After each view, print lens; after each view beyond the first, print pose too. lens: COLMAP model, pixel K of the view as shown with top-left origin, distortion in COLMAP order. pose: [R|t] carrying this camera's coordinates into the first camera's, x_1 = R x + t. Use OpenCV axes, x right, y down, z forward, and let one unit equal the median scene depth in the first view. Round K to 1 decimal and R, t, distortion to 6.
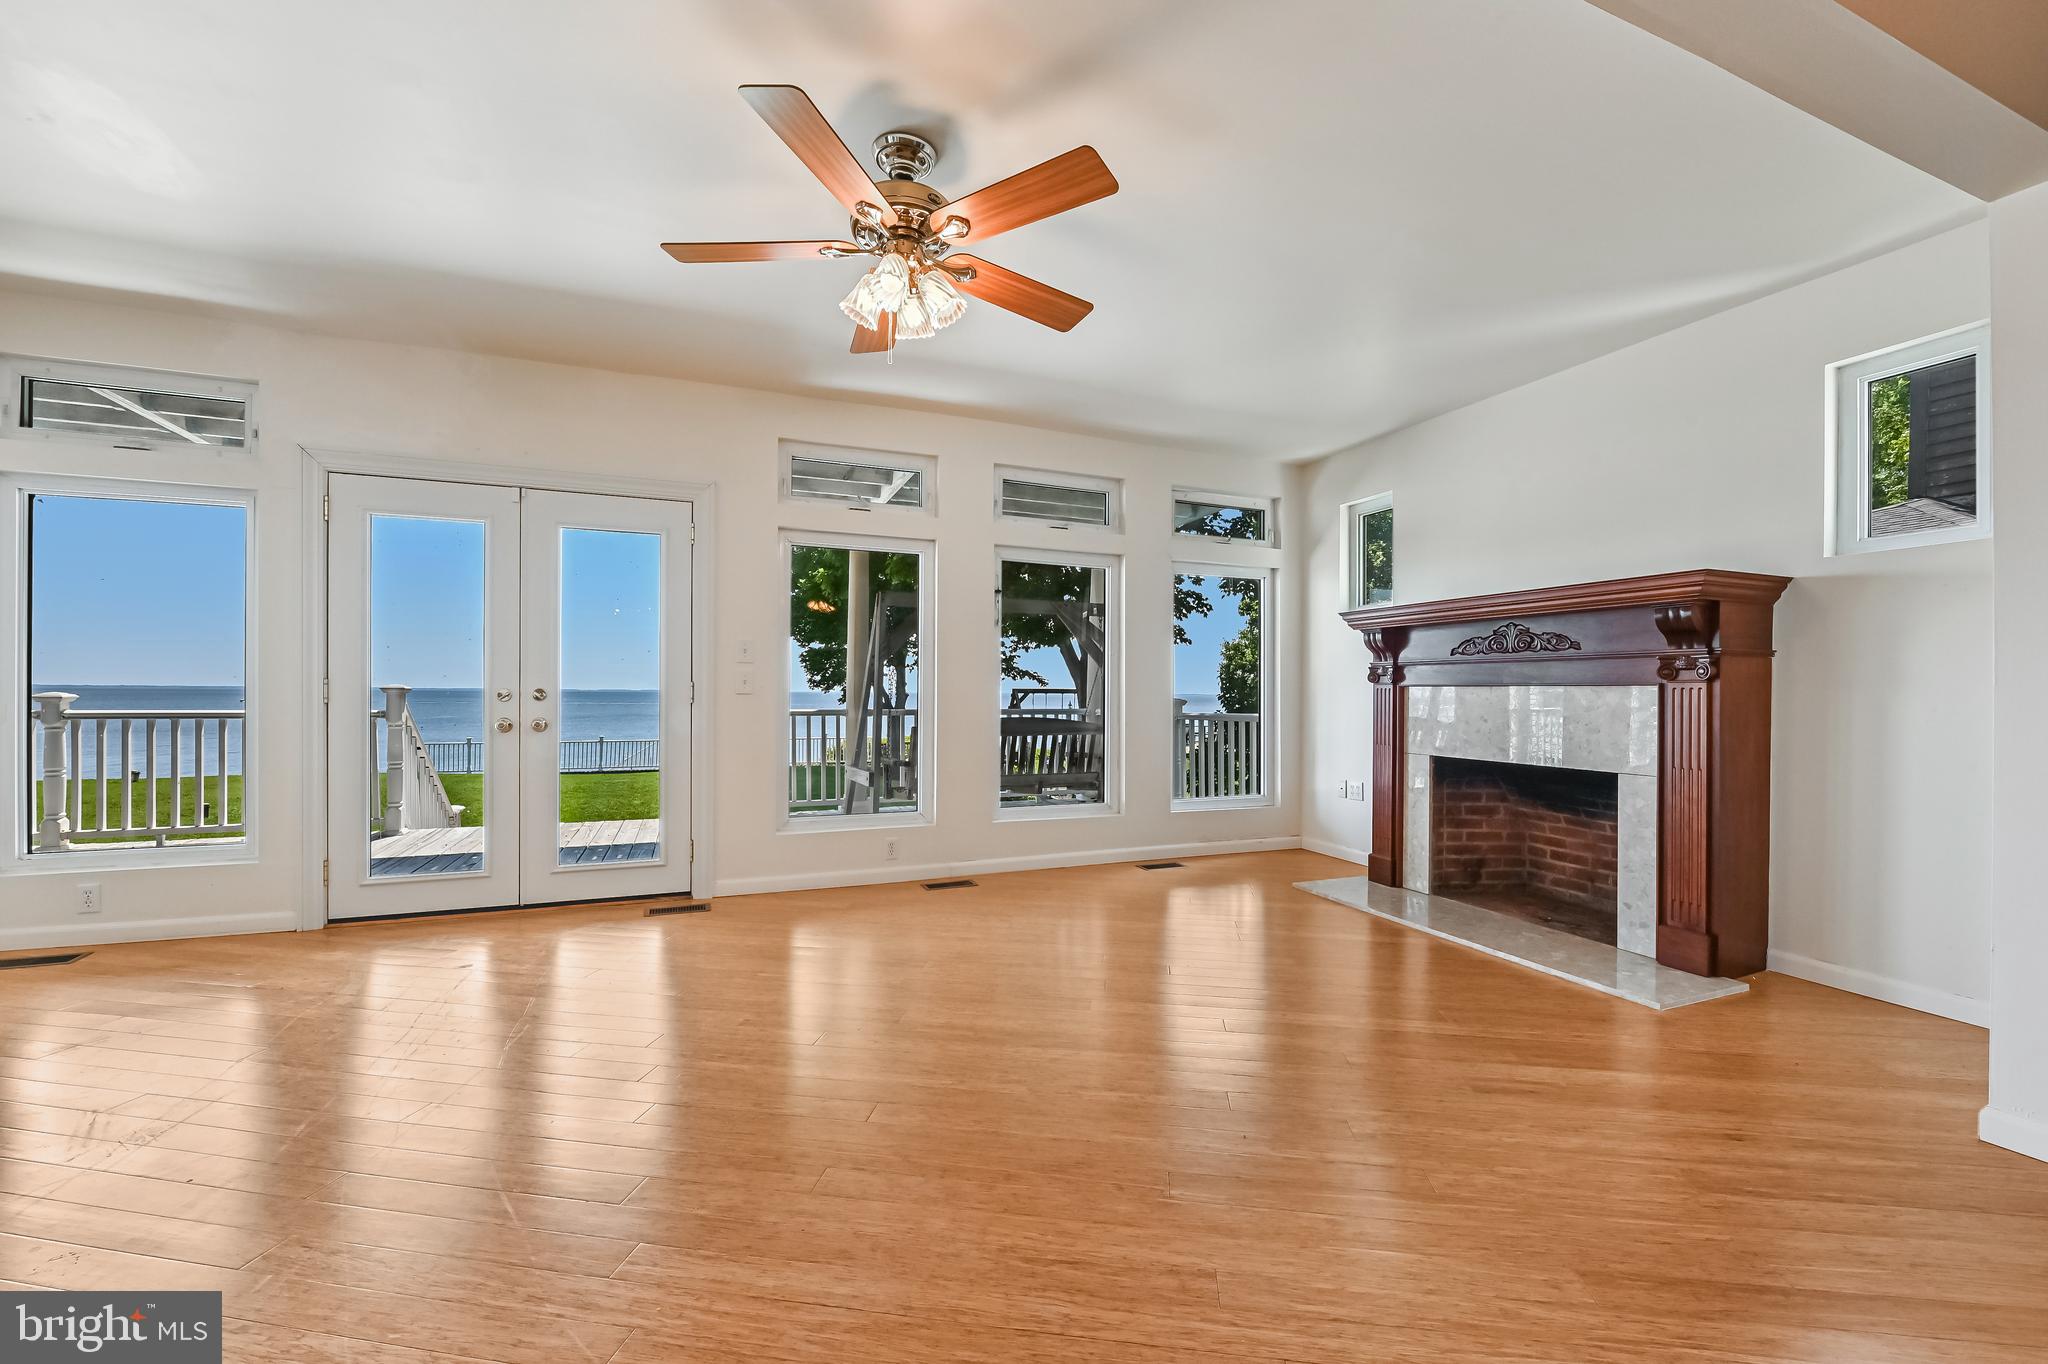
lens RADIAL K [[824.4, 0, 1033.5], [0, 824.4, 694.9], [0, 0, 1]] dist [0.002456, 0.000085]
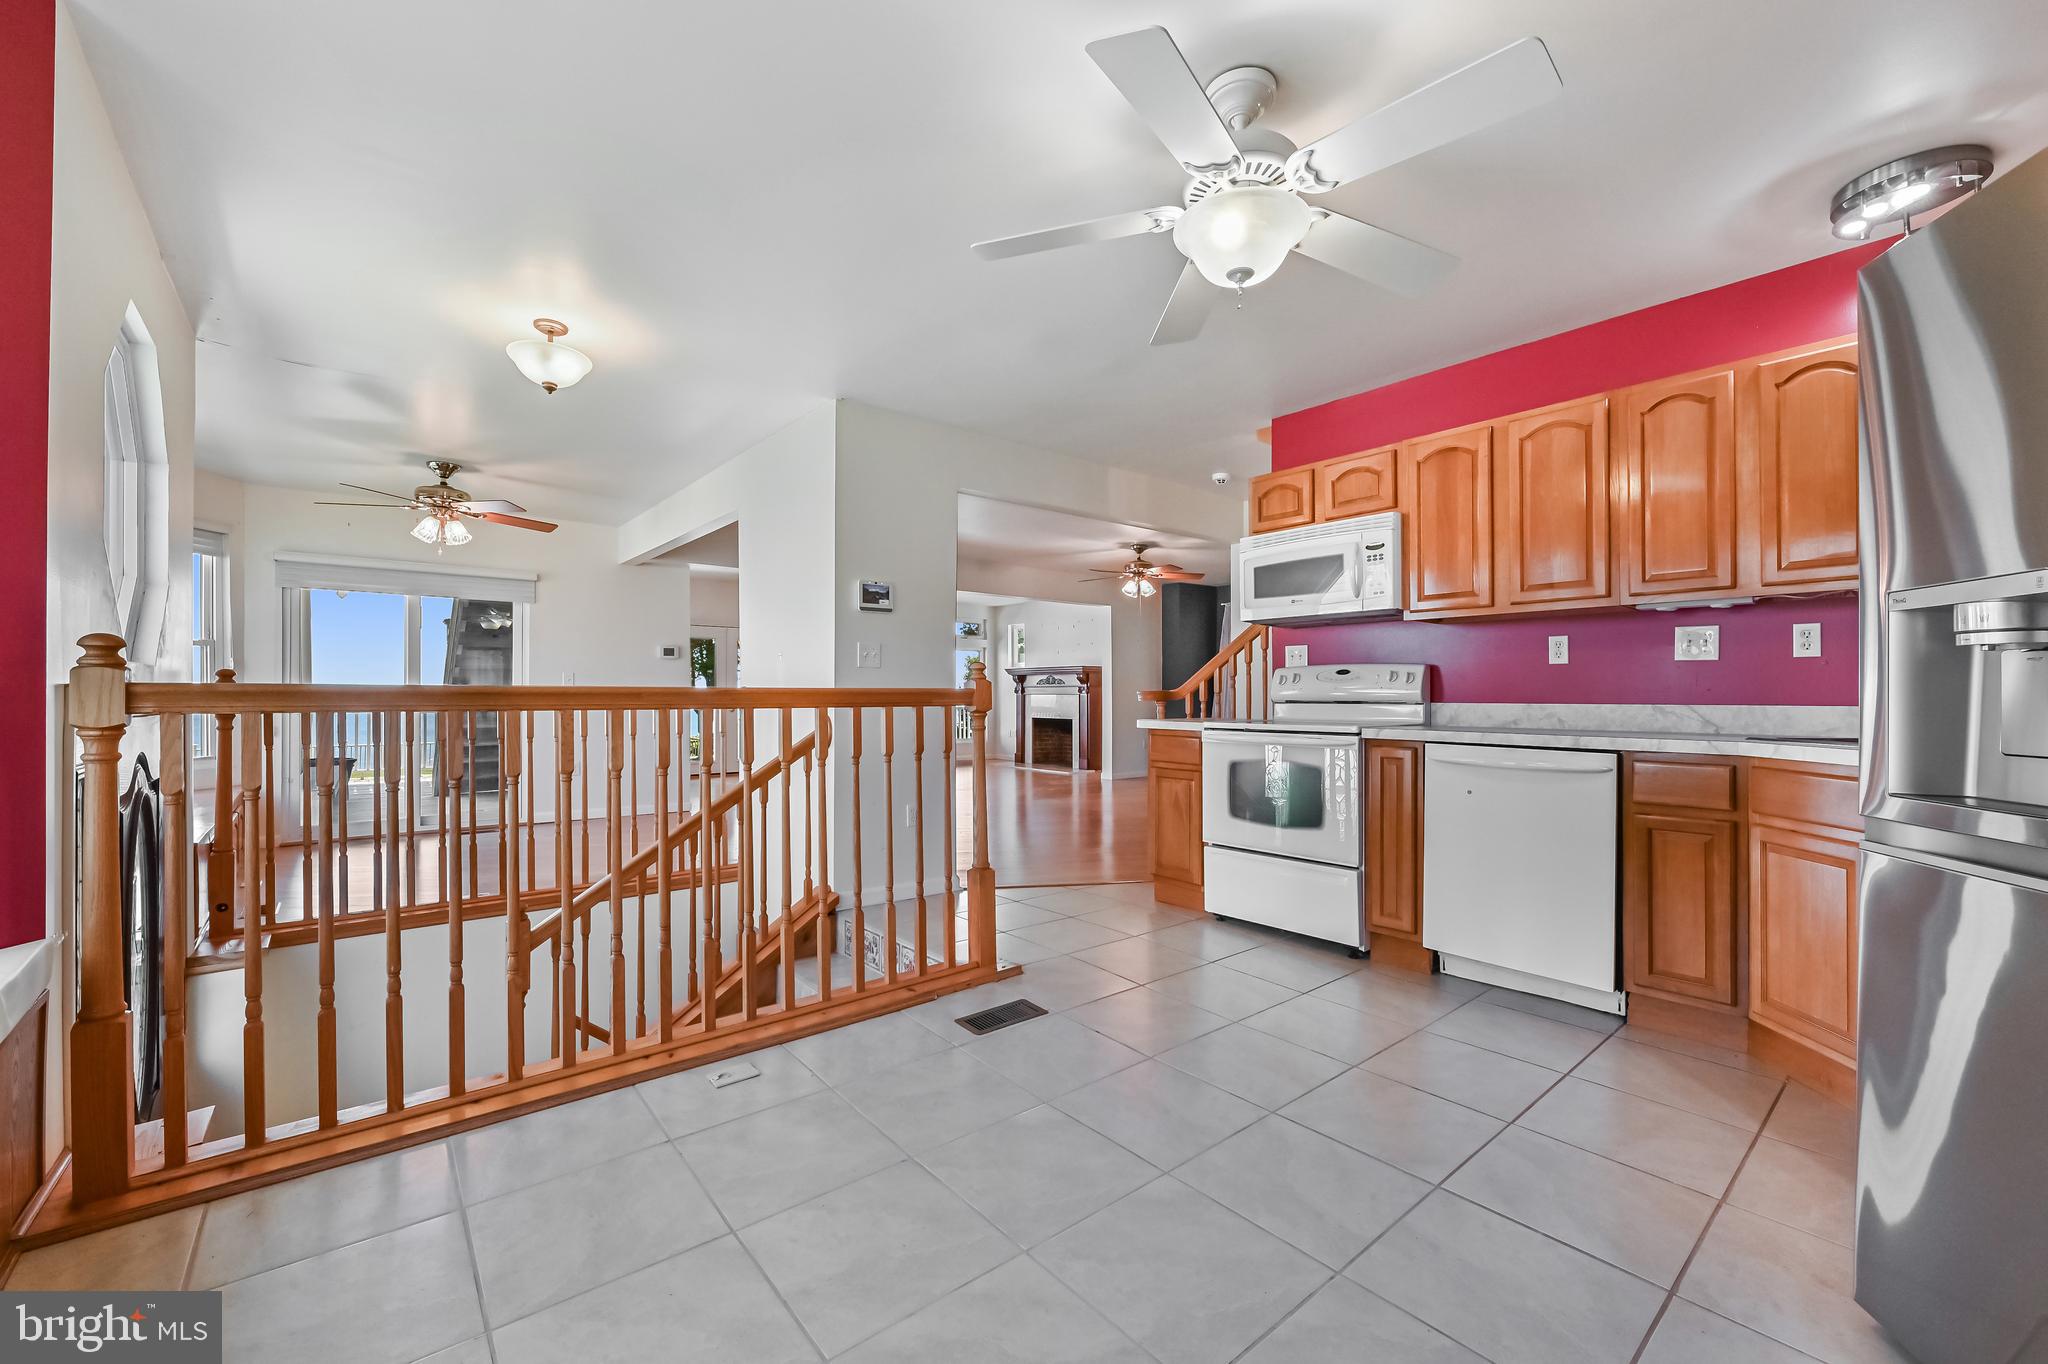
lens RADIAL K [[824.4, 0, 1033.5], [0, 824.4, 694.9], [0, 0, 1]] dist [0.002456, 0.000085]
pose [[0.953660, -0.004009, 0.300861, -0.399095], [0.005791, 0.999971, -0.005033, 0.005810], [-0.300832, 0.006543, 0.953655, -1.780999]]
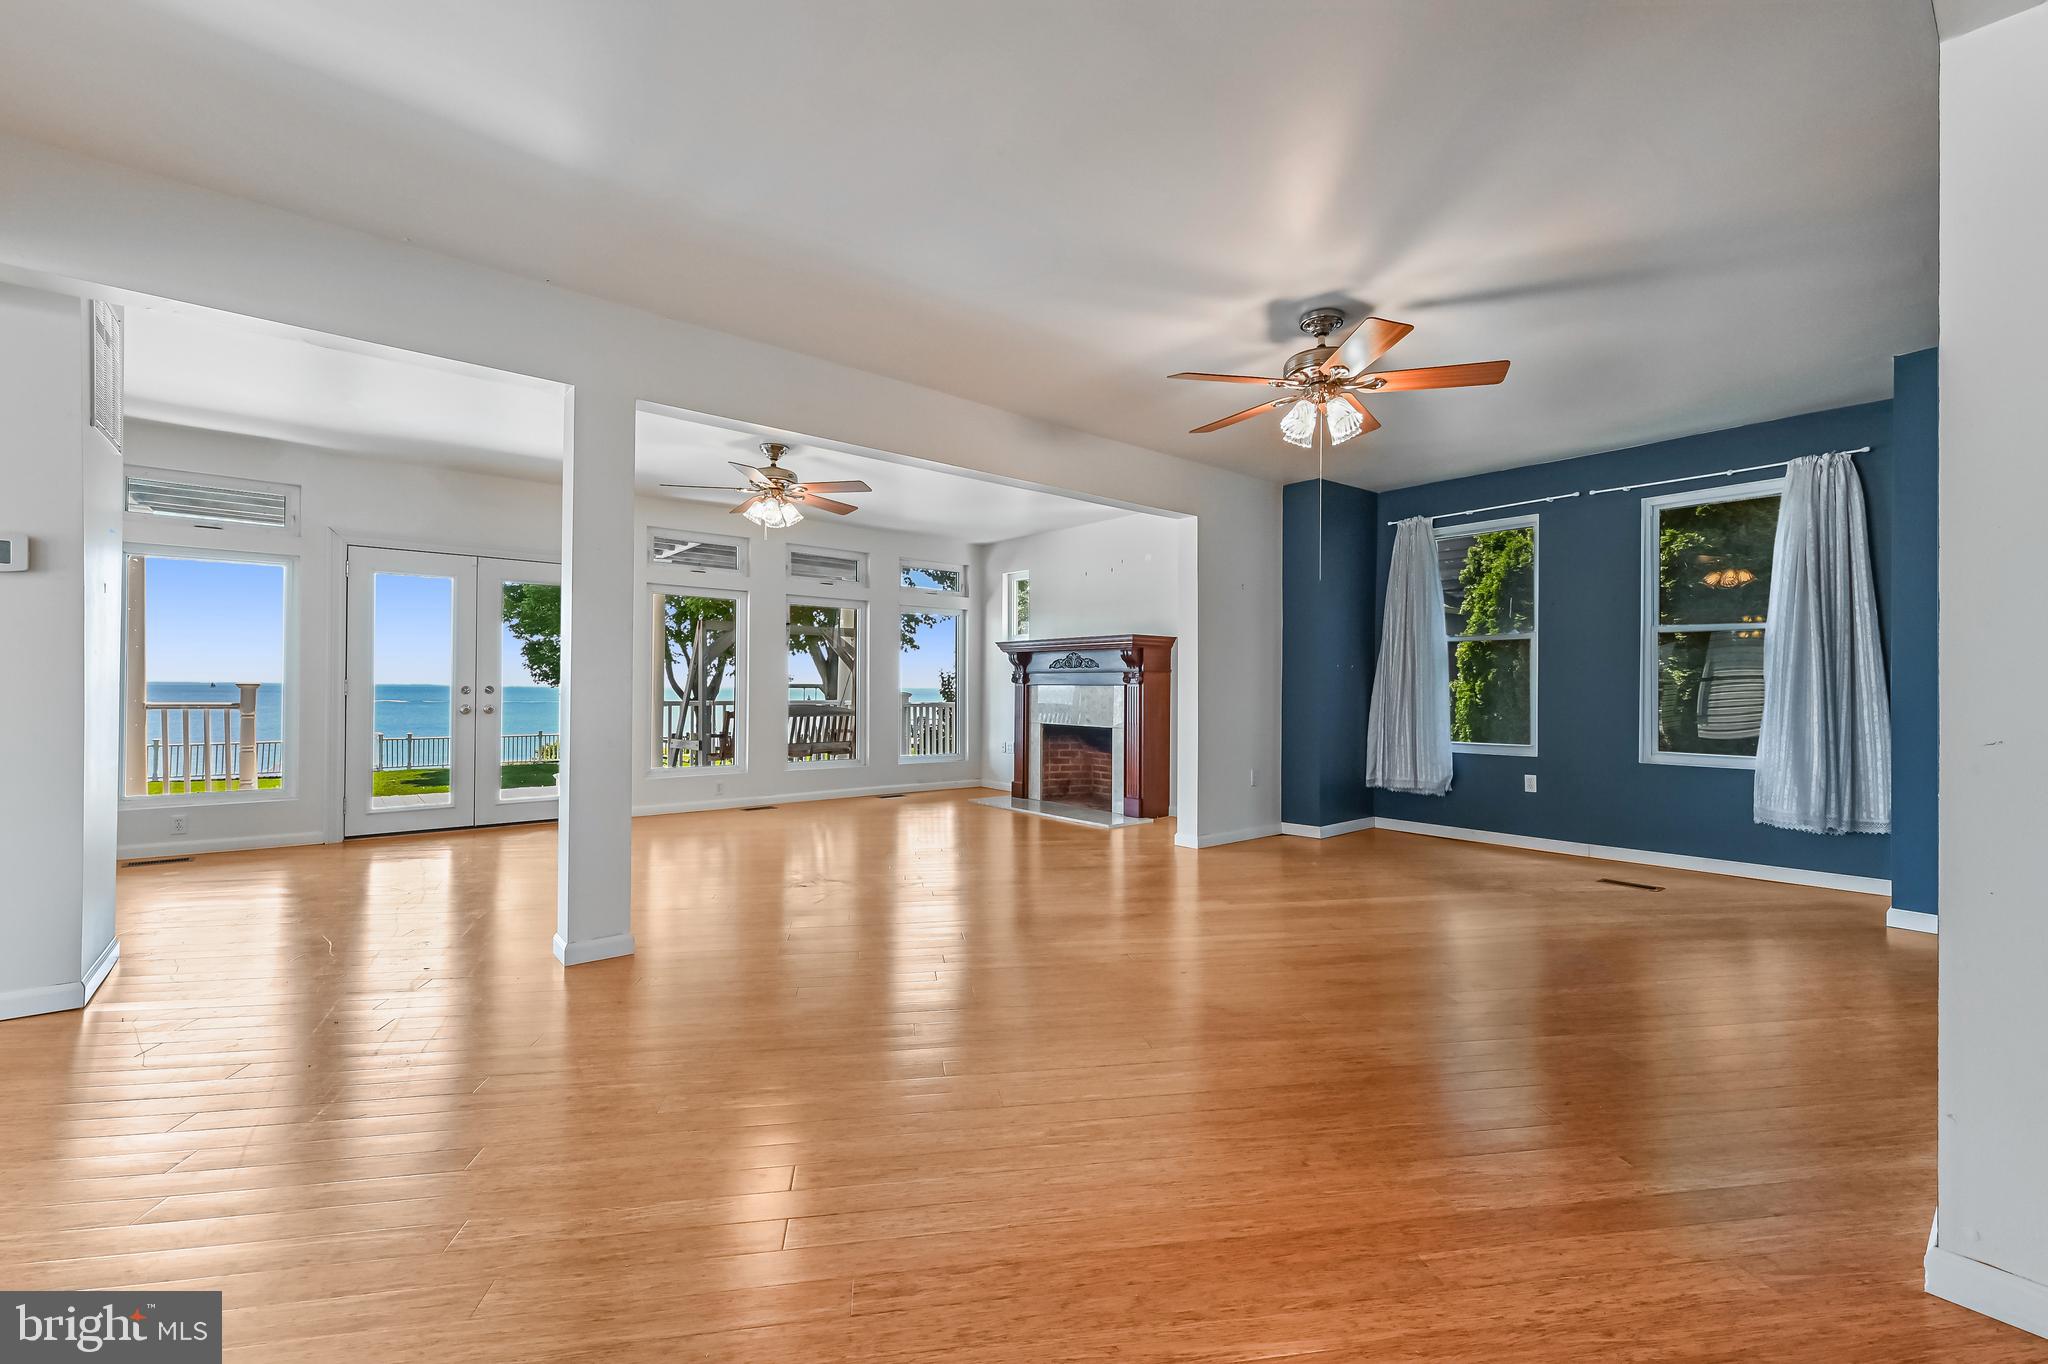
lens RADIAL K [[865.4, 0, 1032.1], [0, 865.4, 685.0], [0, 0, 1]] dist [-0.000563, 0.000035]
pose [[0.953442, 0.001858, 0.301569, -0.103153], [-0.000383, 0.999988, -0.004949, -0.001400], [-0.301575, 0.004603, 0.953431, -0.756744]]
